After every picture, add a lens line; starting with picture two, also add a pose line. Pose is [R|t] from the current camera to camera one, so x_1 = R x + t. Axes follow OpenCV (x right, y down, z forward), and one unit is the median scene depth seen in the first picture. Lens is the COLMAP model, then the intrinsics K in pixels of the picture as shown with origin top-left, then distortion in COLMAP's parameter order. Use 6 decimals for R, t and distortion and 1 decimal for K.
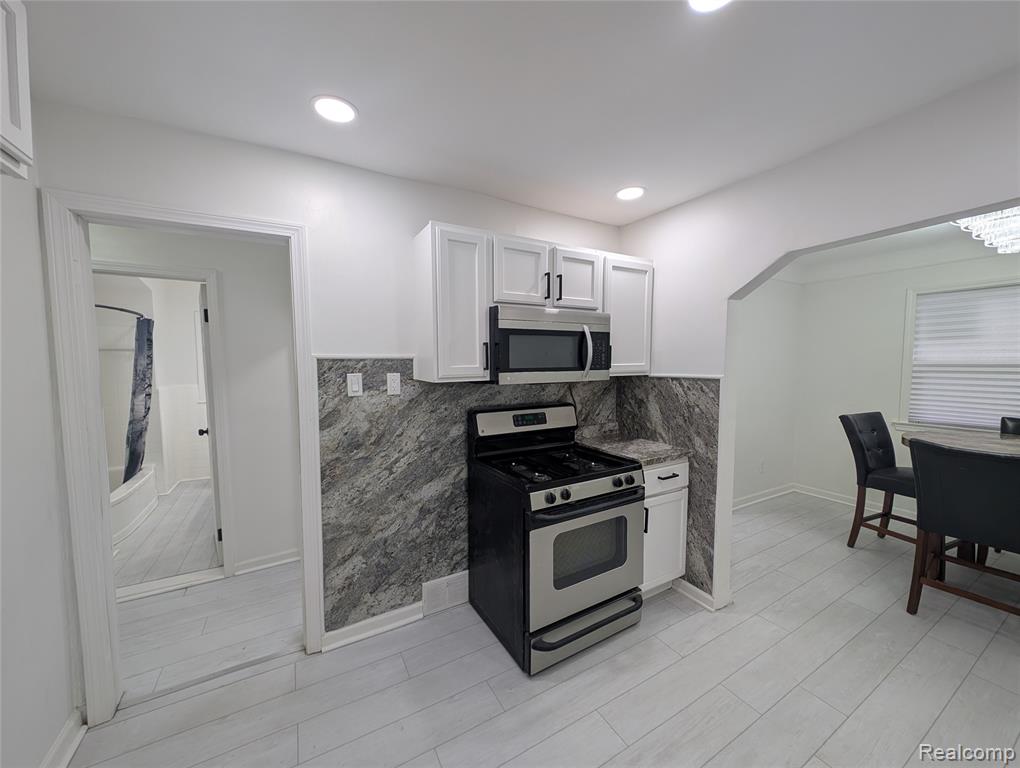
lens RADIAL K [[382.4, 0, 506.1], [0, 382.4, 388.5], [0, 0, 1]] dist [0.000799, -0.001475]
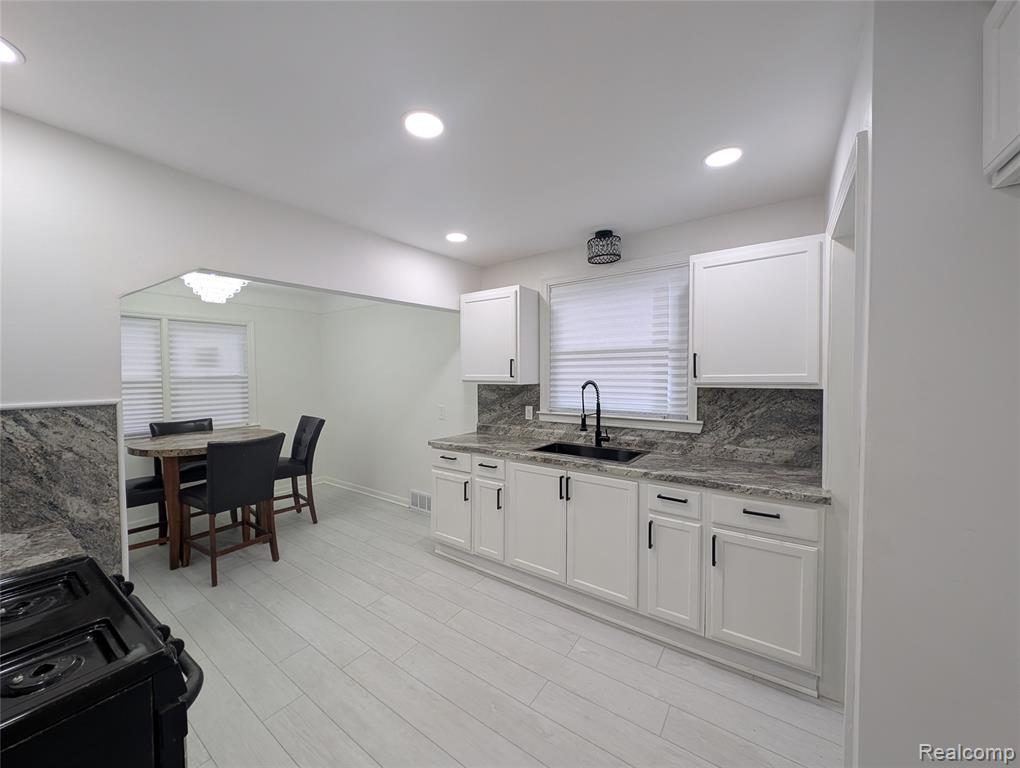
lens RADIAL K [[382.4, 0, 511.2], [0, 382.4, 385.4], [0, 0, 1]] dist [0.000799, -0.001475]
pose [[-0.438653, -0.021720, 0.898394, -0.322784], [0.071549, 0.995690, 0.059007, -0.037285], [-0.895804, 0.090163, -0.435208, 0.478126]]
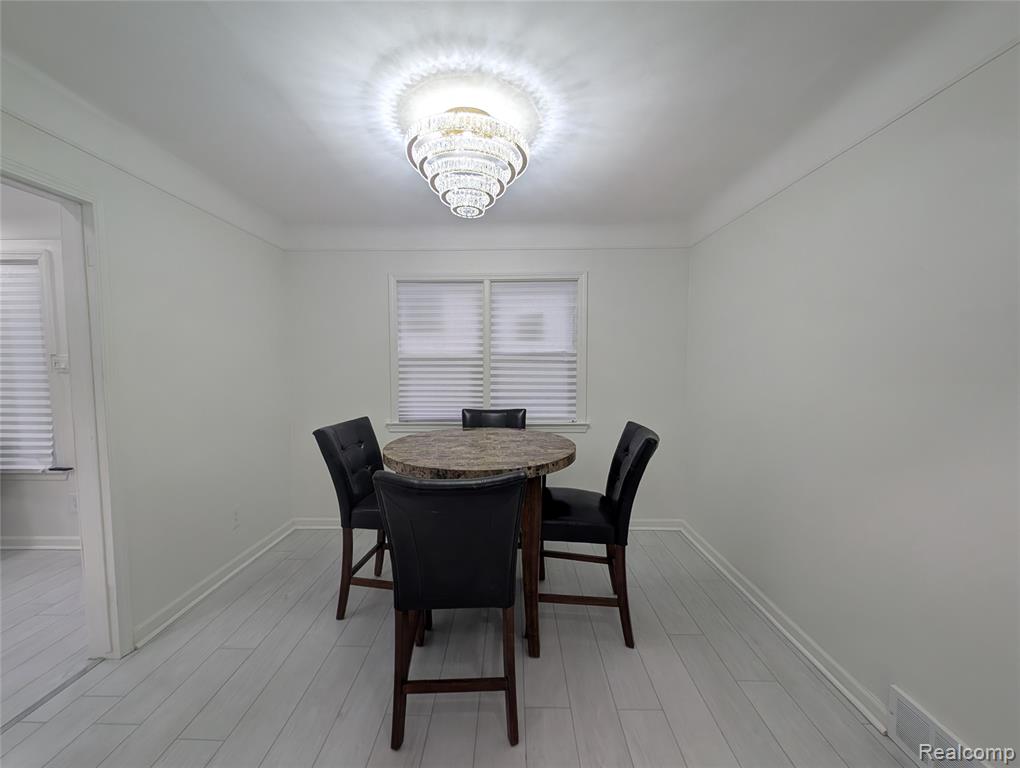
lens RADIAL K [[382.4, 0, 503.1], [0, 382.4, 384.5], [0, 0, 1]] dist [0.000799, -0.001475]
pose [[0.509871, -0.045701, 0.859036, 0.486103], [0.057690, 0.998156, 0.018861, -0.003108], [-0.858314, 0.039942, 0.511567, 0.385574]]
